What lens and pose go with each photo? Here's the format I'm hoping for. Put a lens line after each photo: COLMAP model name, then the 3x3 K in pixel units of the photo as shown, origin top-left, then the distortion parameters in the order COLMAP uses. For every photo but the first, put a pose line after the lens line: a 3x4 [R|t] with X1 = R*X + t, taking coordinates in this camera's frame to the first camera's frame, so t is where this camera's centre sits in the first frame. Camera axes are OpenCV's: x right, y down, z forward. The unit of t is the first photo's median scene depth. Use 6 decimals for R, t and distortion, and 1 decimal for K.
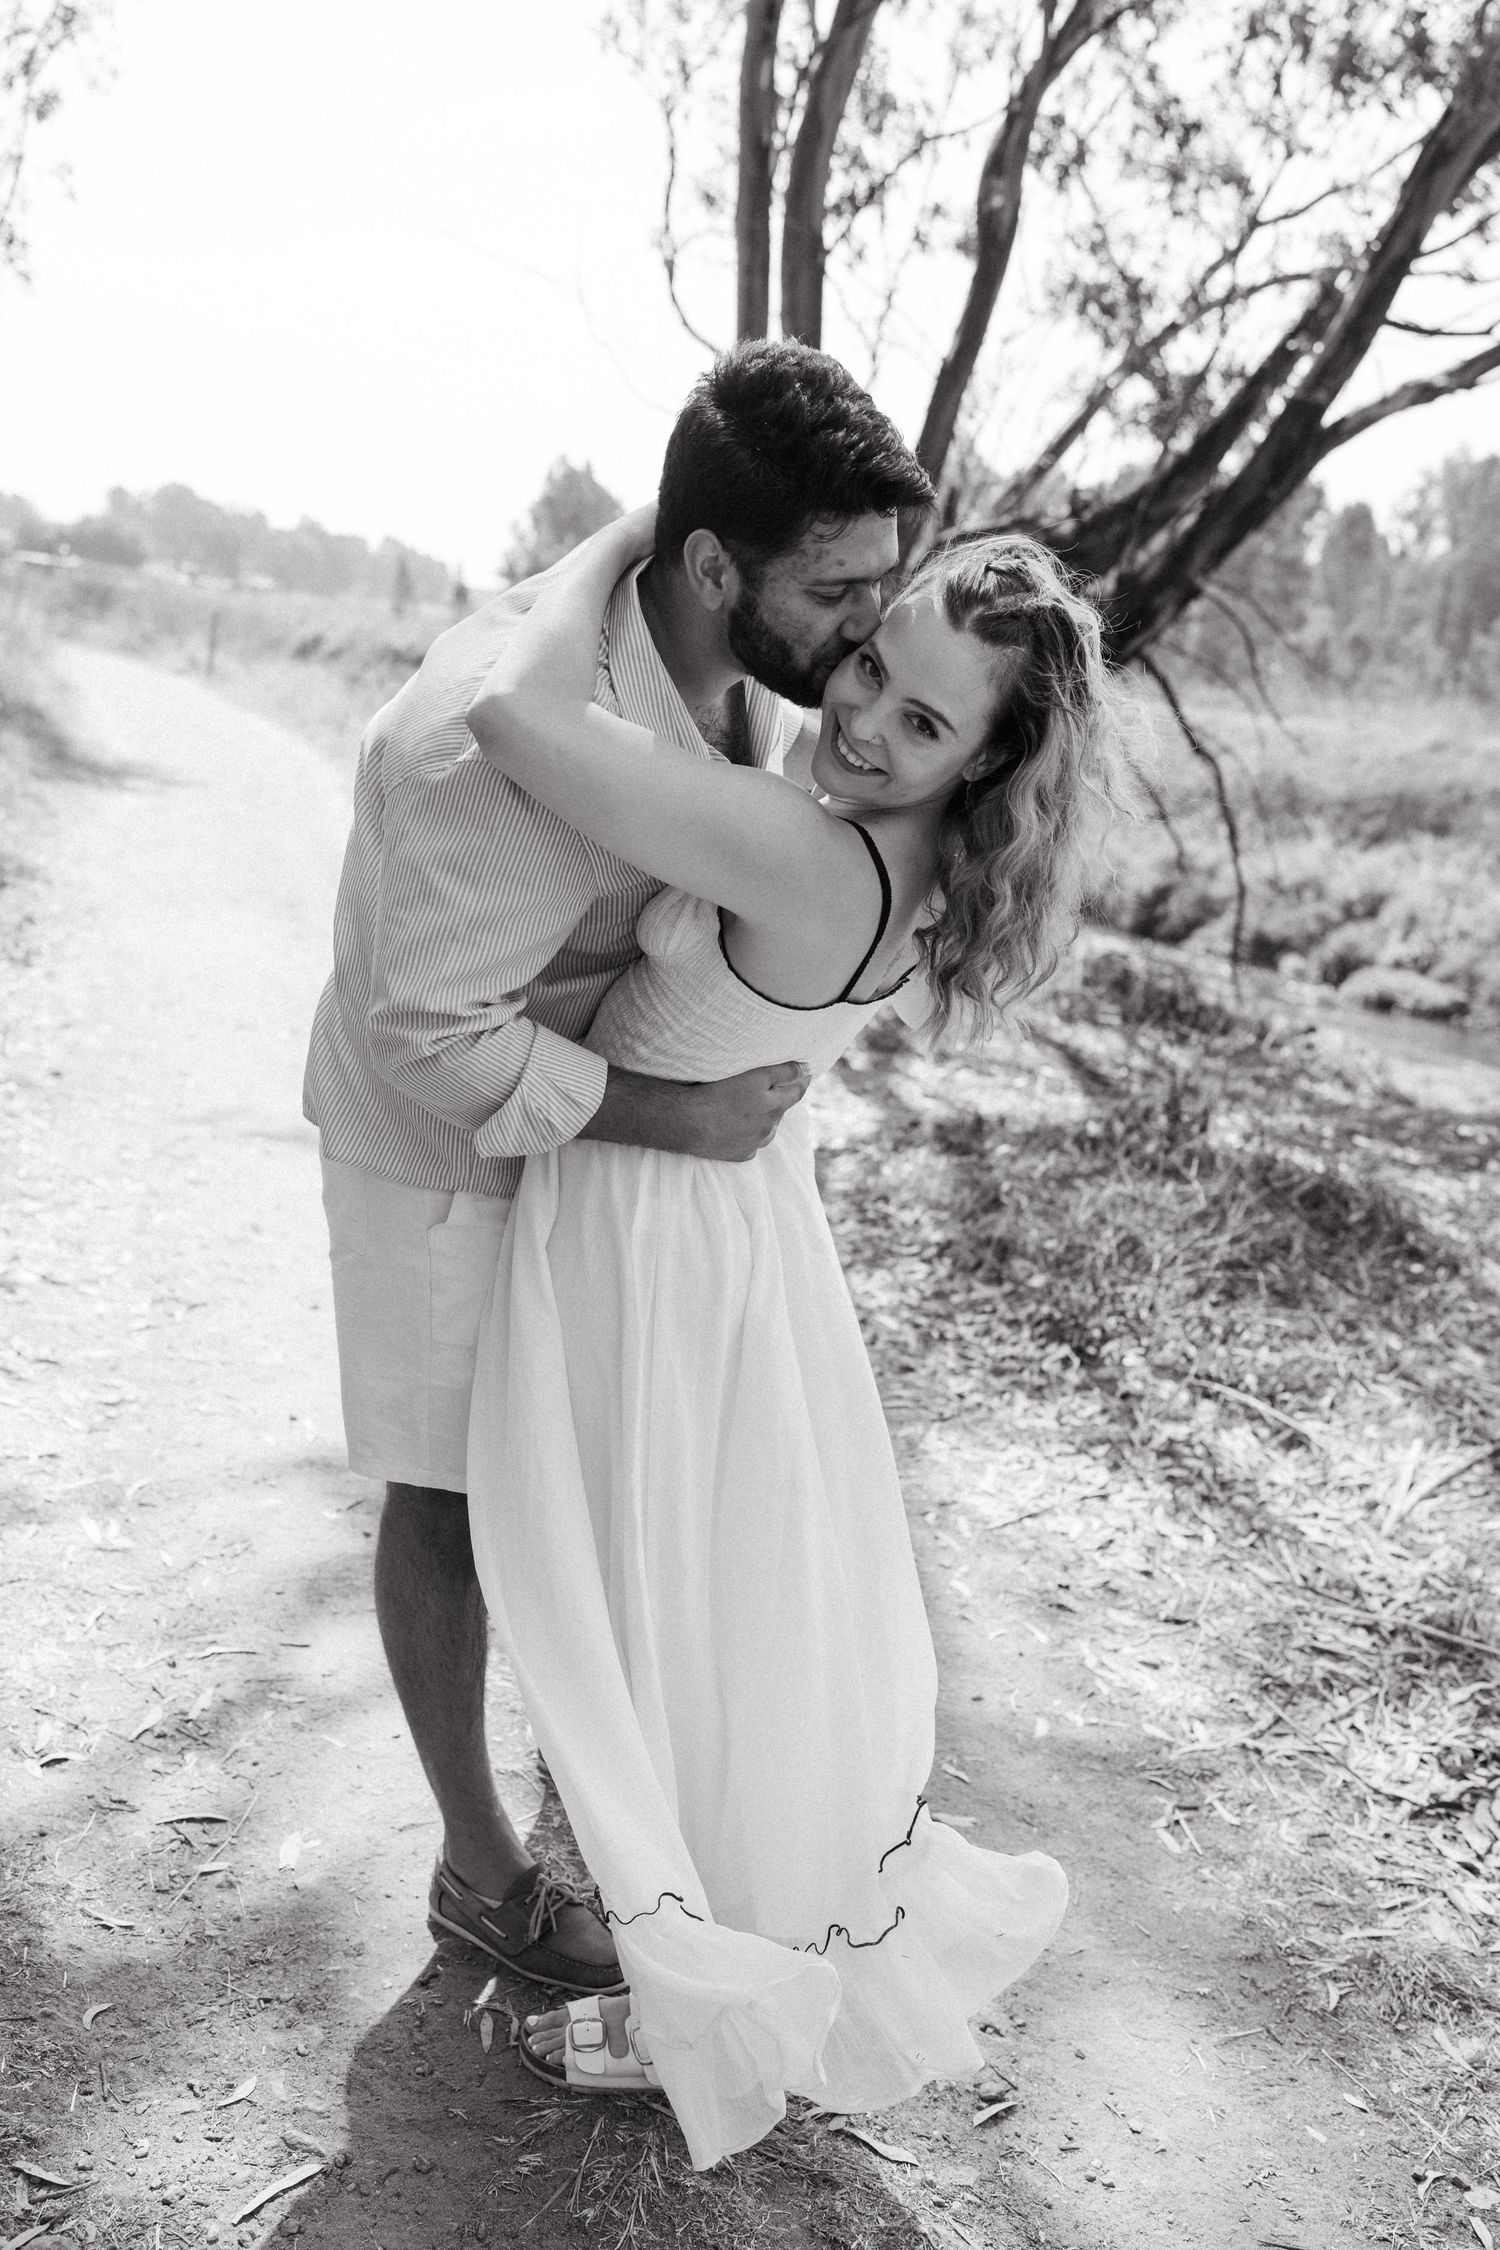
lens RADIAL K [[2175.8, 0, 732.2], [0, 2175.8, 1136.8], [0, 0, 1]] dist [-0.052367, 0.181162]
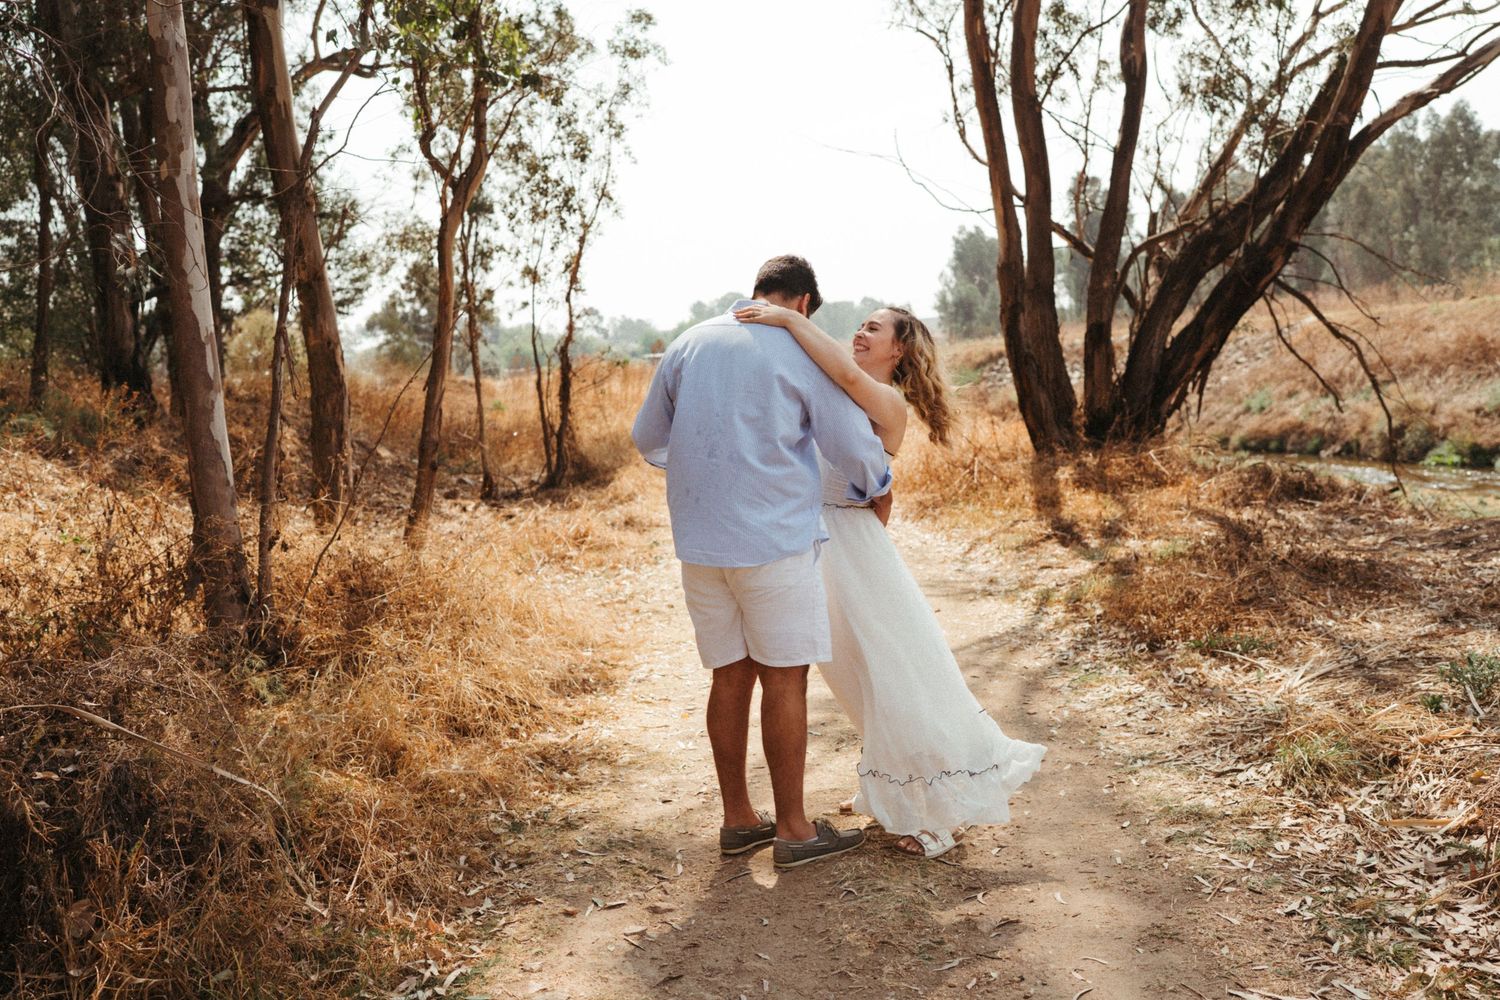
lens RADIAL K [[1450.5, 0, 744.3], [0, 1450.5, 500.4], [0, 0, 1]] dist [-0.048204, 0.173858]
pose [[0.951850, -0.166332, -0.257516, 0.170504], [0.133061, 0.980918, -0.141754, 0.107989], [0.276181, 0.100663, 0.955820, -0.408282]]
